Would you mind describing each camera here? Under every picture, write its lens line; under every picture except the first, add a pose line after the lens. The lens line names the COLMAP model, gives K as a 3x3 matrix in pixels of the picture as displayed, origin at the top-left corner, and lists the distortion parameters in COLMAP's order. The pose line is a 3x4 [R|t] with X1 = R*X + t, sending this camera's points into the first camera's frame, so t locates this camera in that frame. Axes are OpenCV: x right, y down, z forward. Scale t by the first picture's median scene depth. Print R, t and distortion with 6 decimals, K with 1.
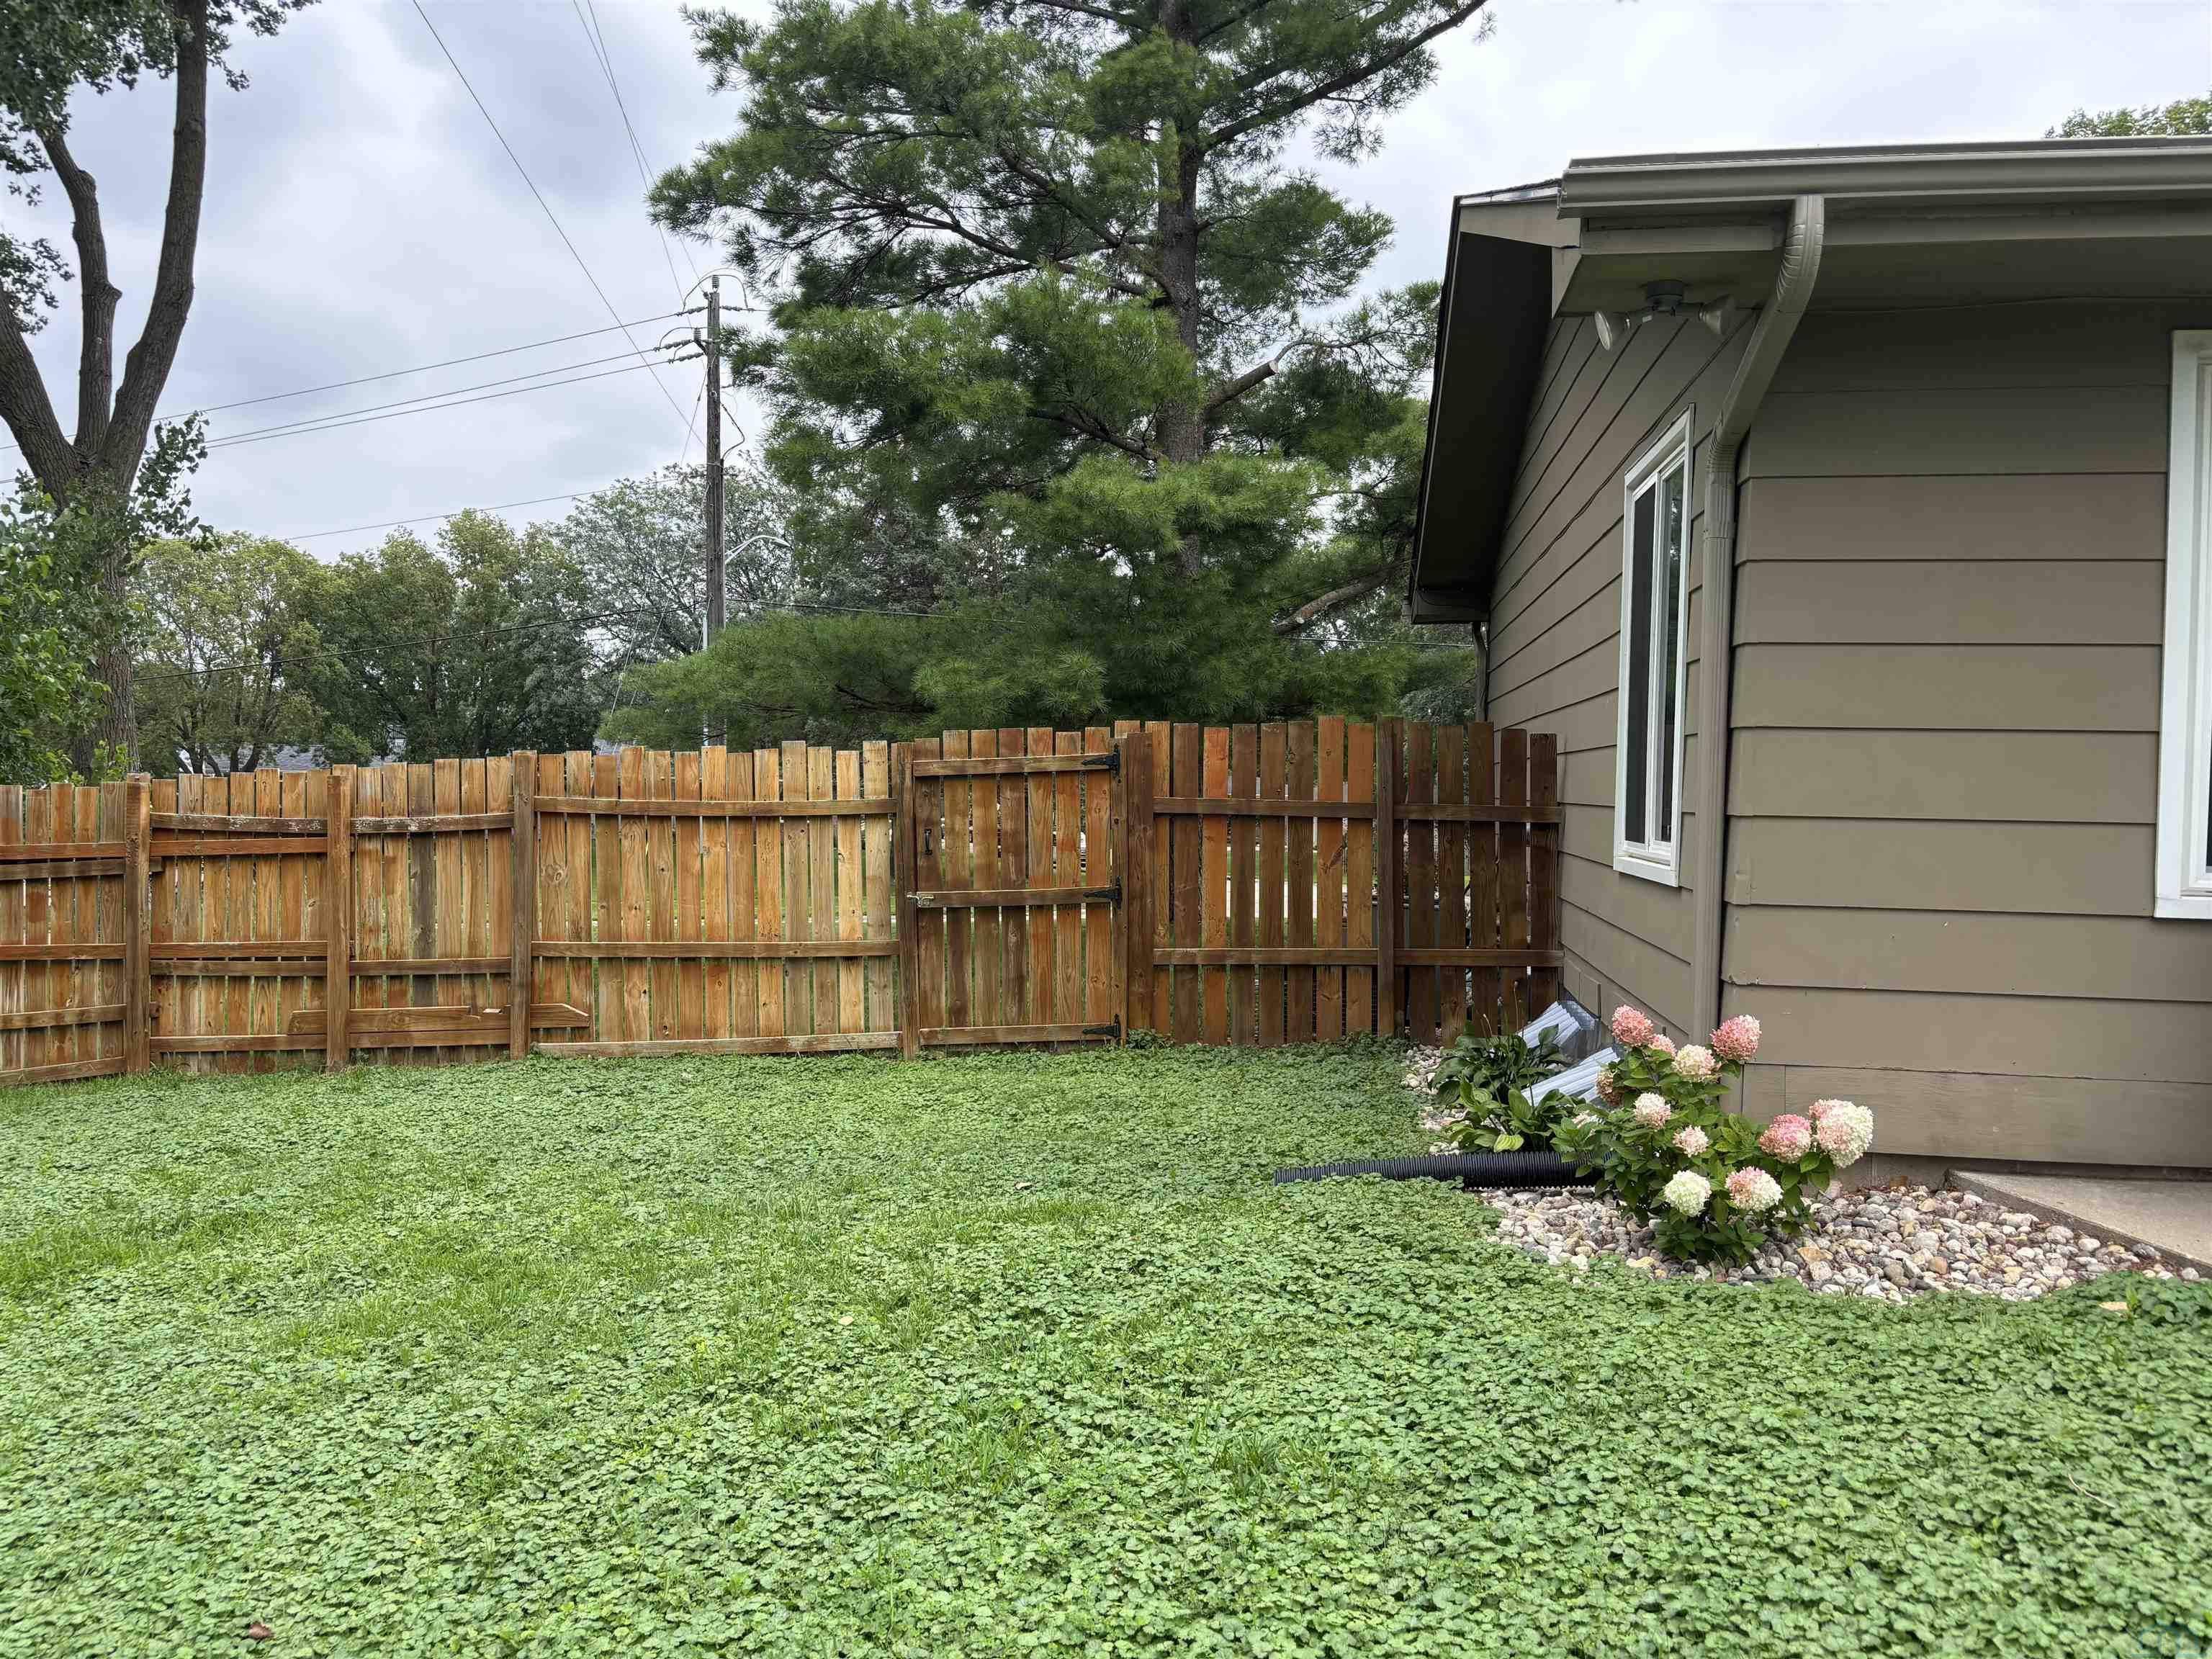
lens RADIAL K [[1747.8, 0, 1136.0], [0, 1747.8, 830.3], [0, 0, 1]] dist [0.050177, -0.063240]
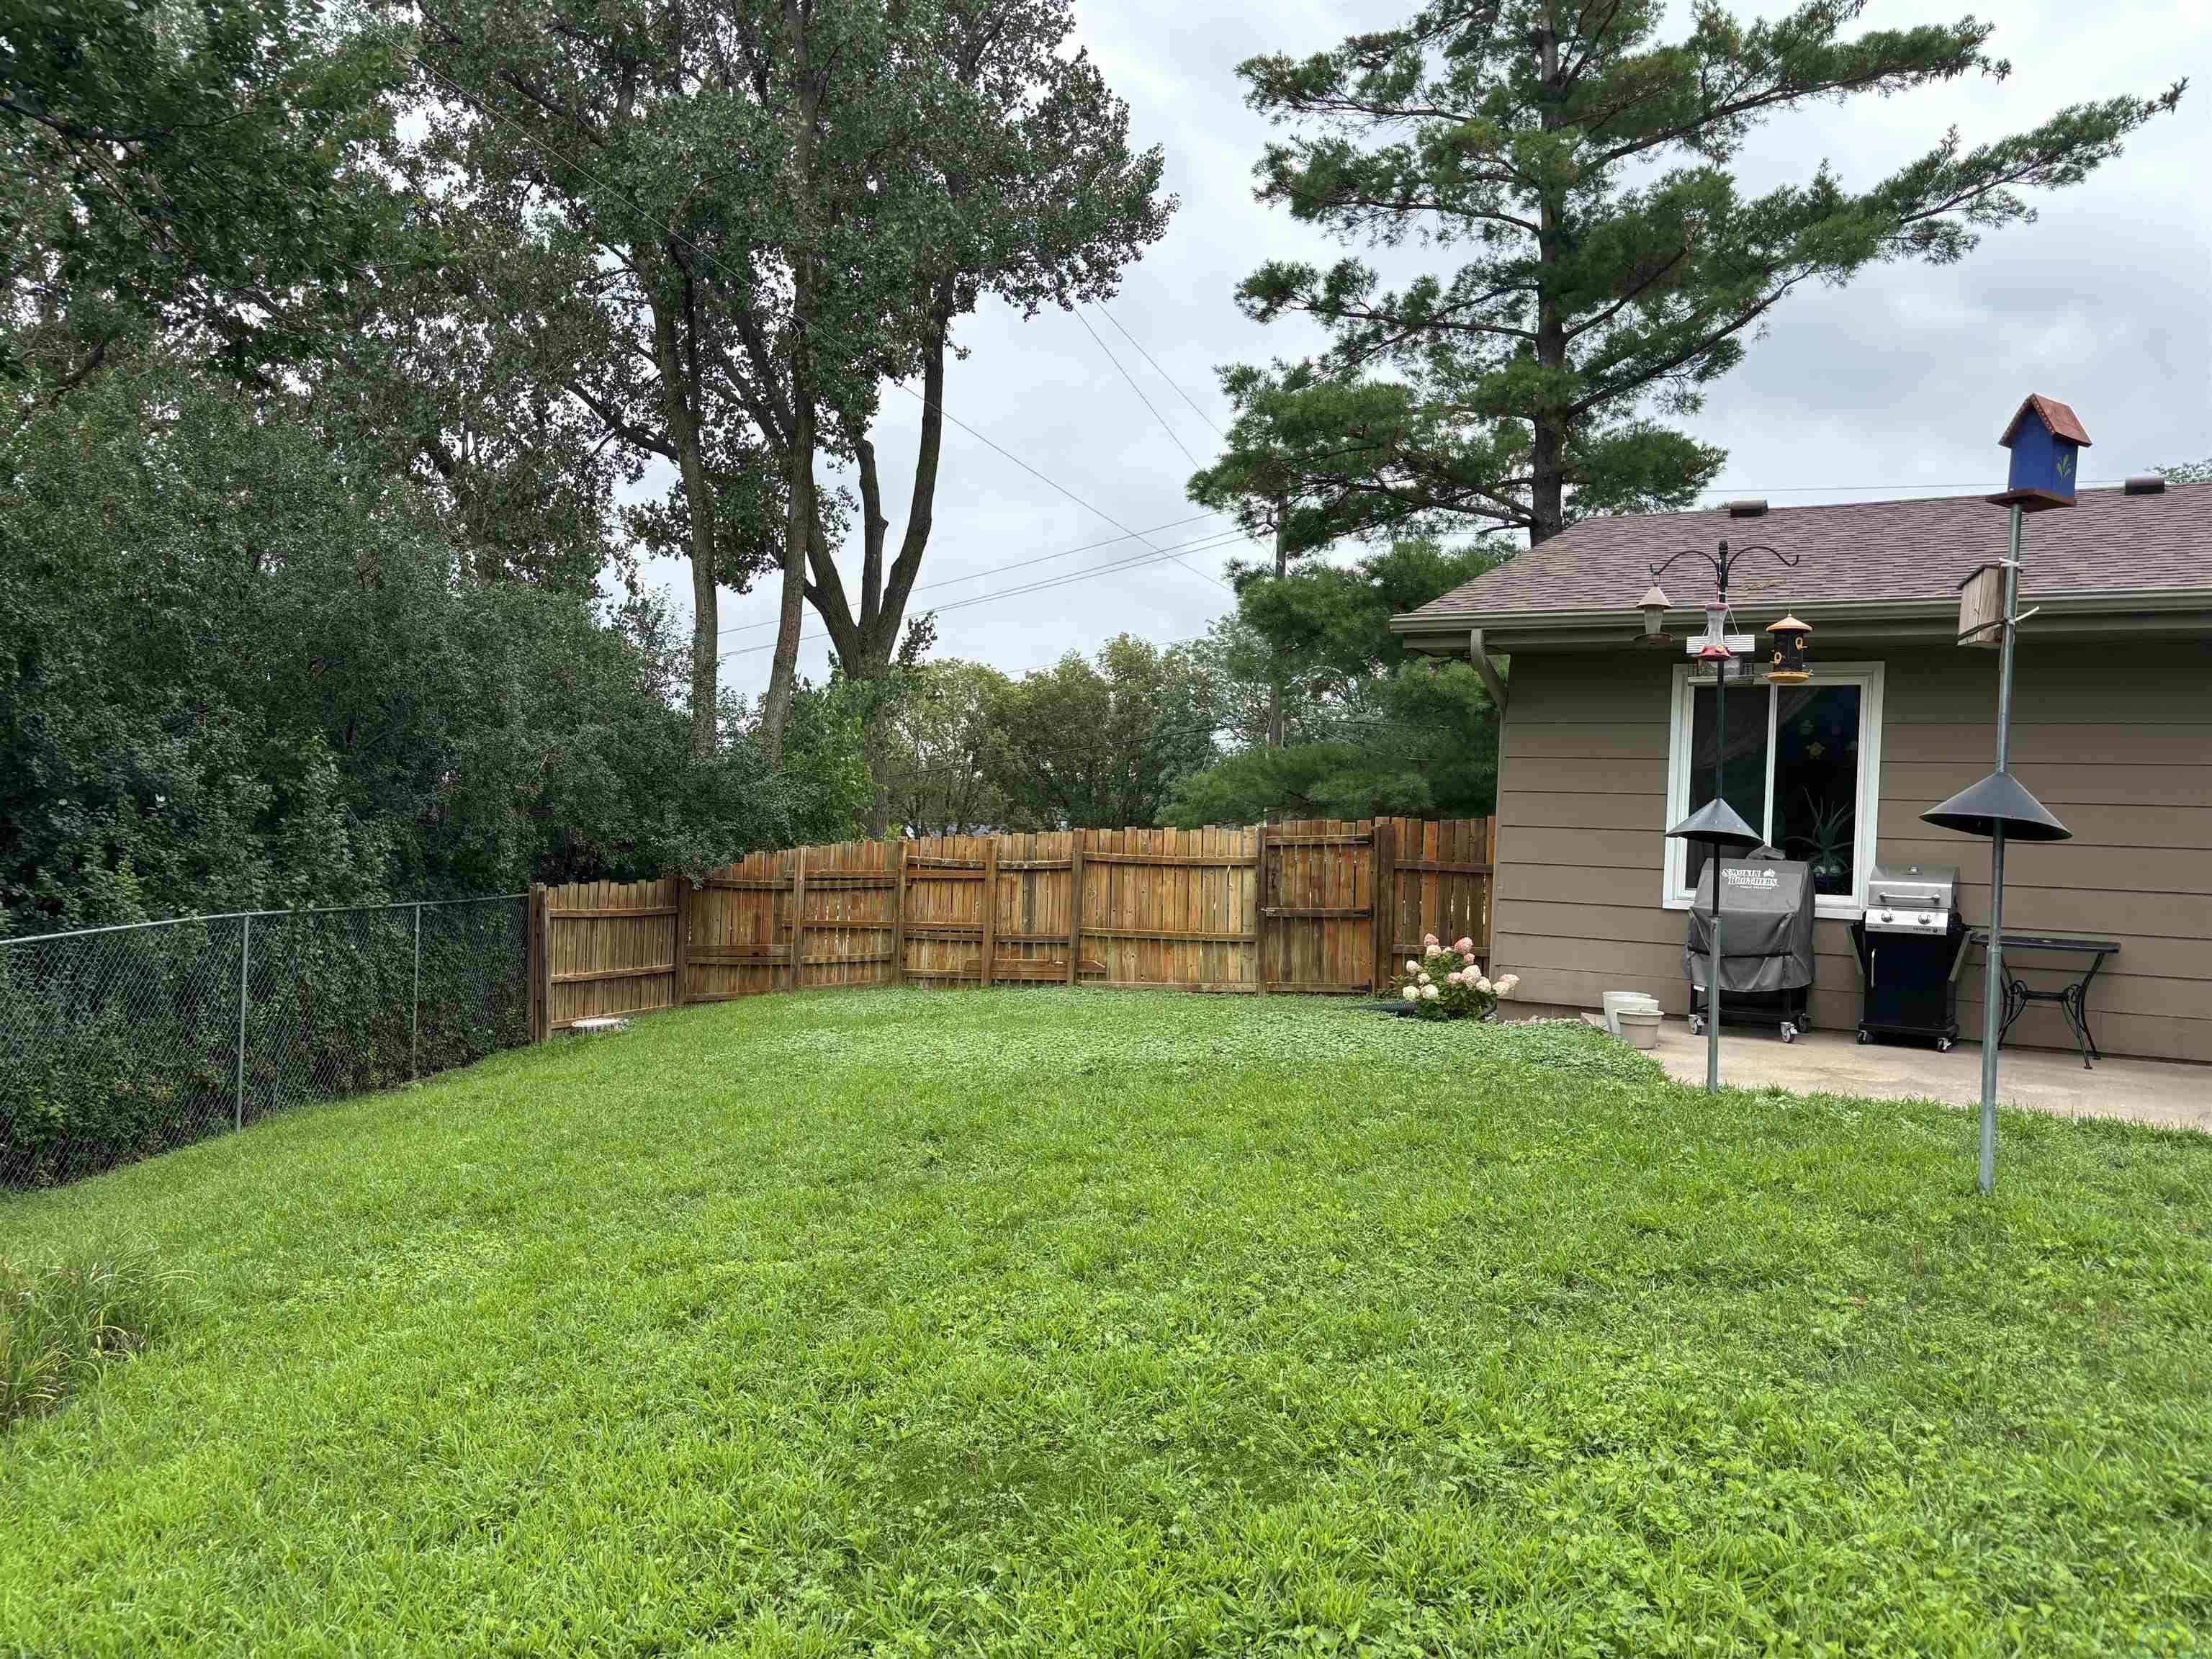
lens RADIAL K [[1760.5, 0, 1159.7], [0, 1760.5, 937.2], [0, 0, 1]] dist [0.000239, -0.001423]
pose [[0.938814, 0.038931, -0.342217, 0.401392], [-0.035384, 0.999236, 0.016604, 0.038945], [0.342602, -0.003479, 0.939474, -0.785217]]
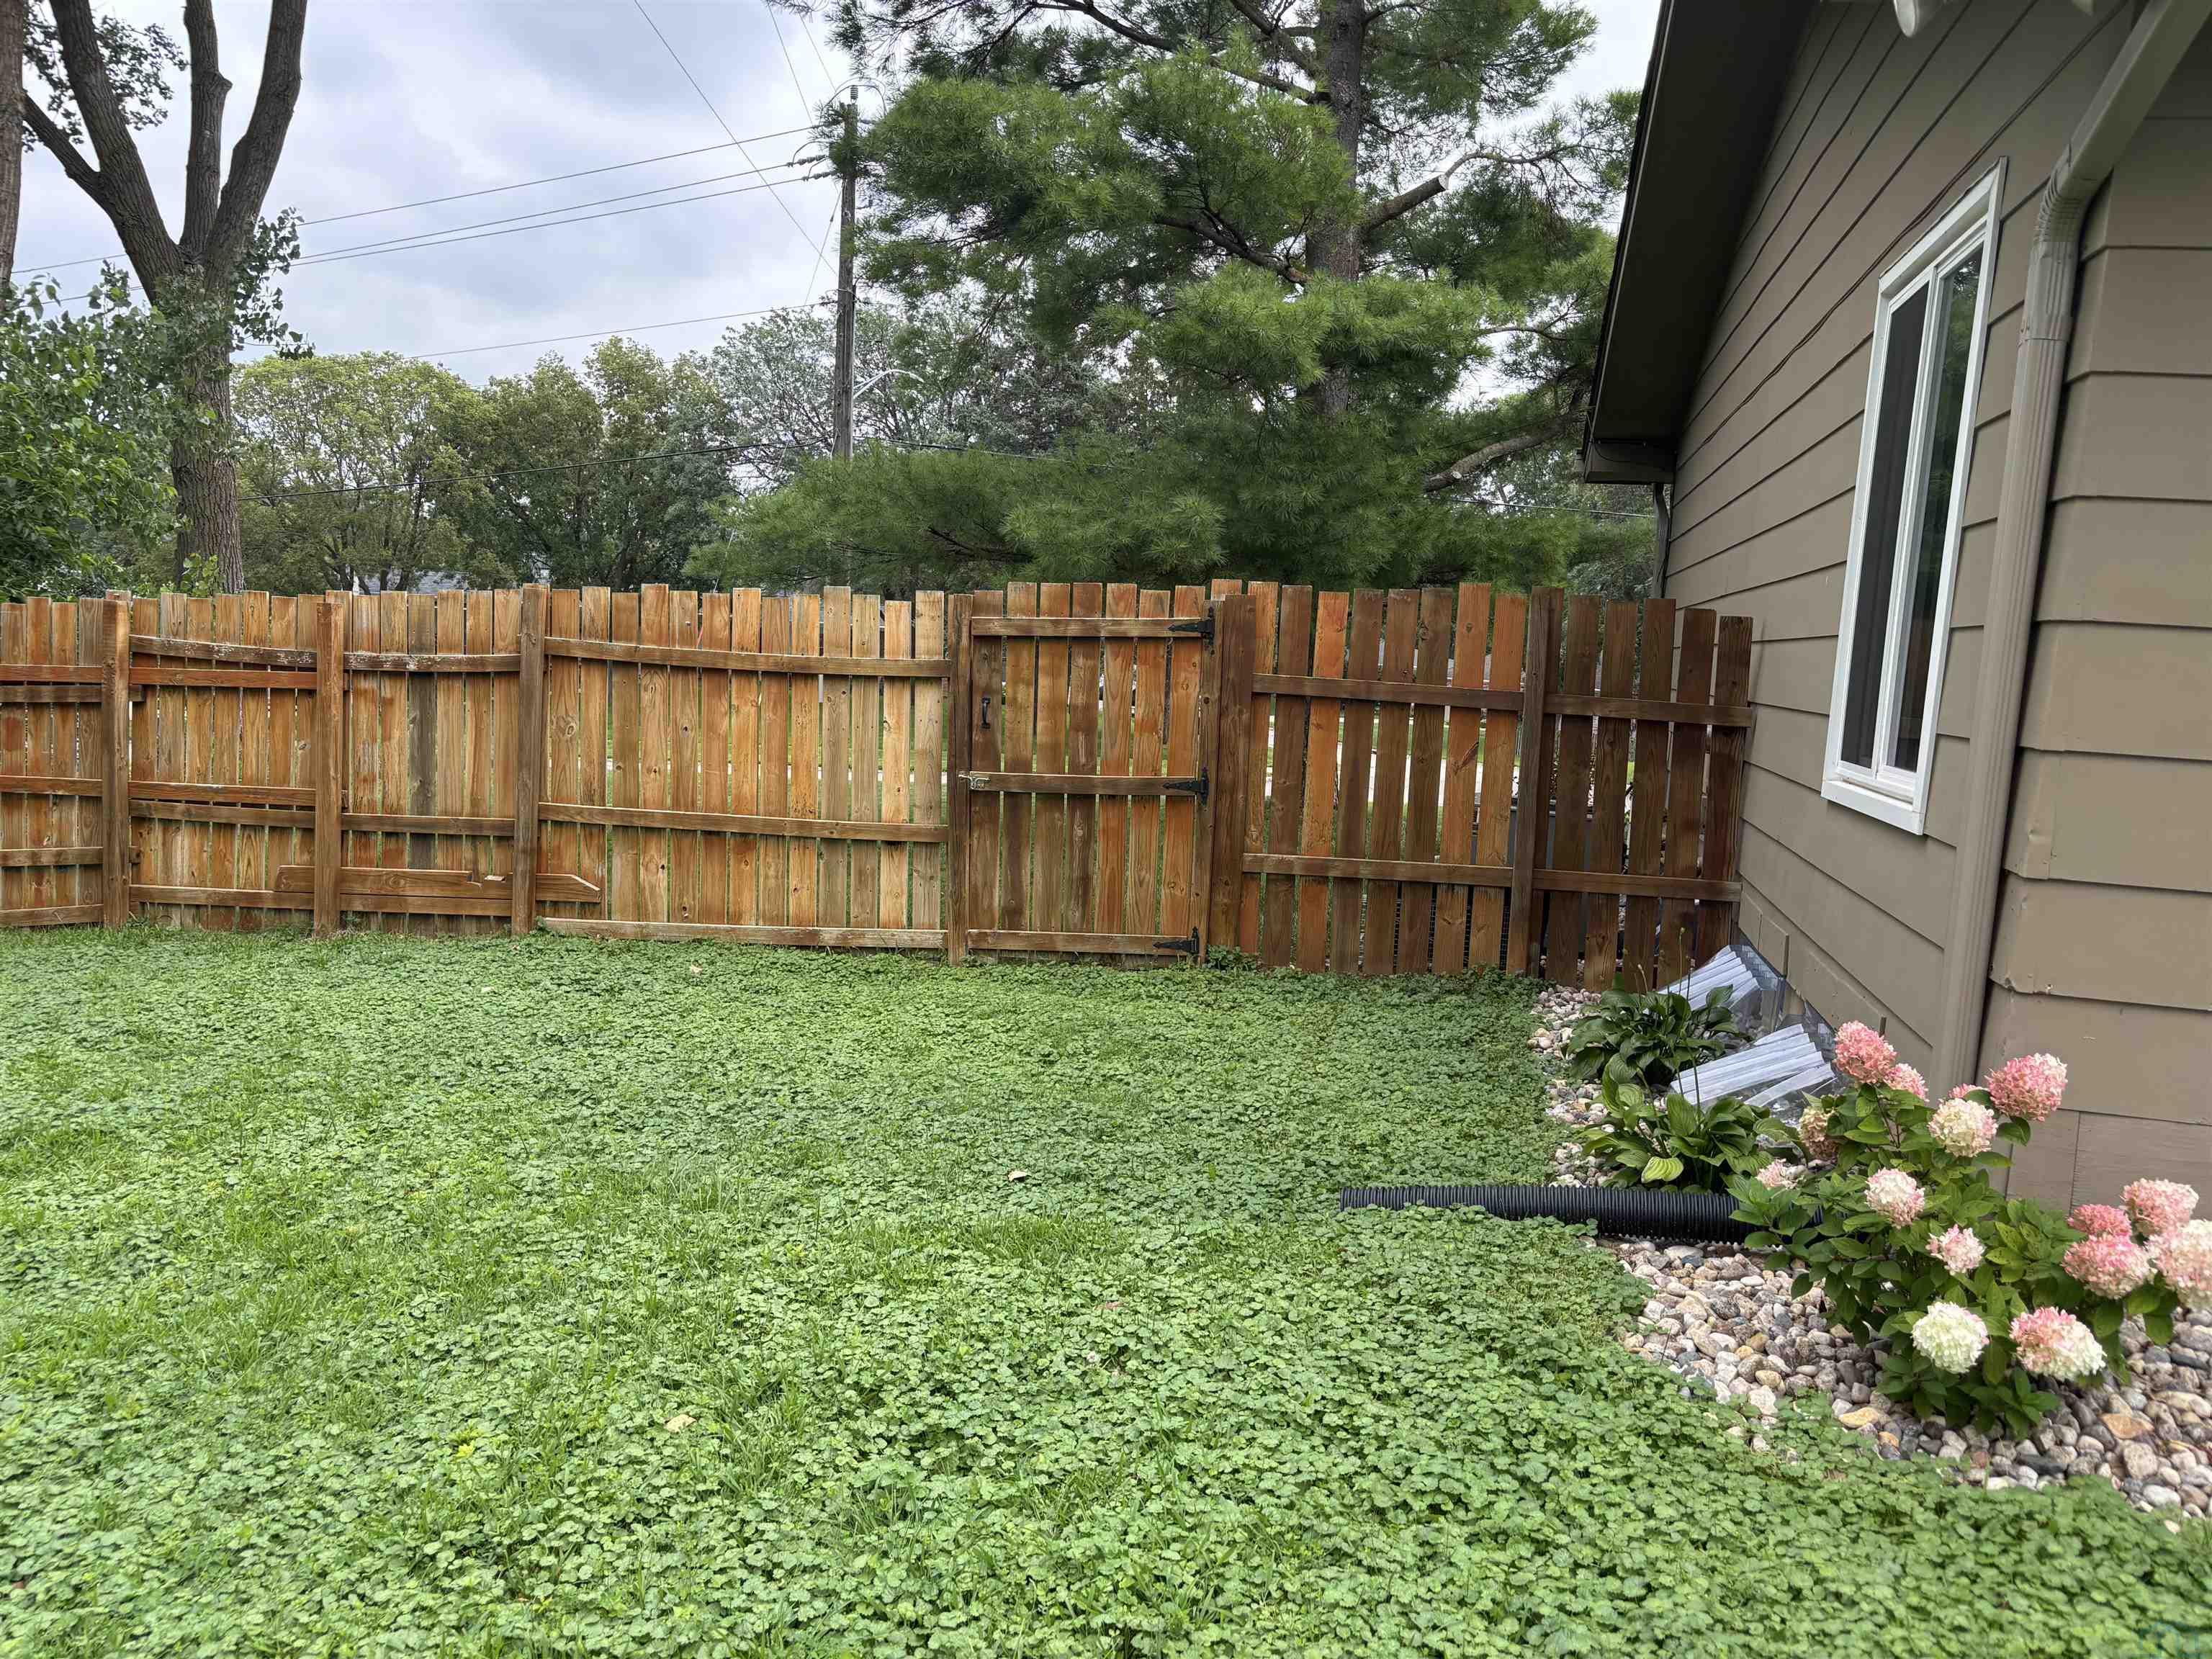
lens RADIAL K [[1747.8, 0, 1136.0], [0, 1747.8, 830.3], [0, 0, 1]] dist [0.050177, -0.063240]
pose [[0.995110, 0.055194, -0.081913, 0.026093], [-0.048580, 0.995558, 0.080648, -0.008392], [0.086000, -0.076274, 0.993371, 0.152509]]
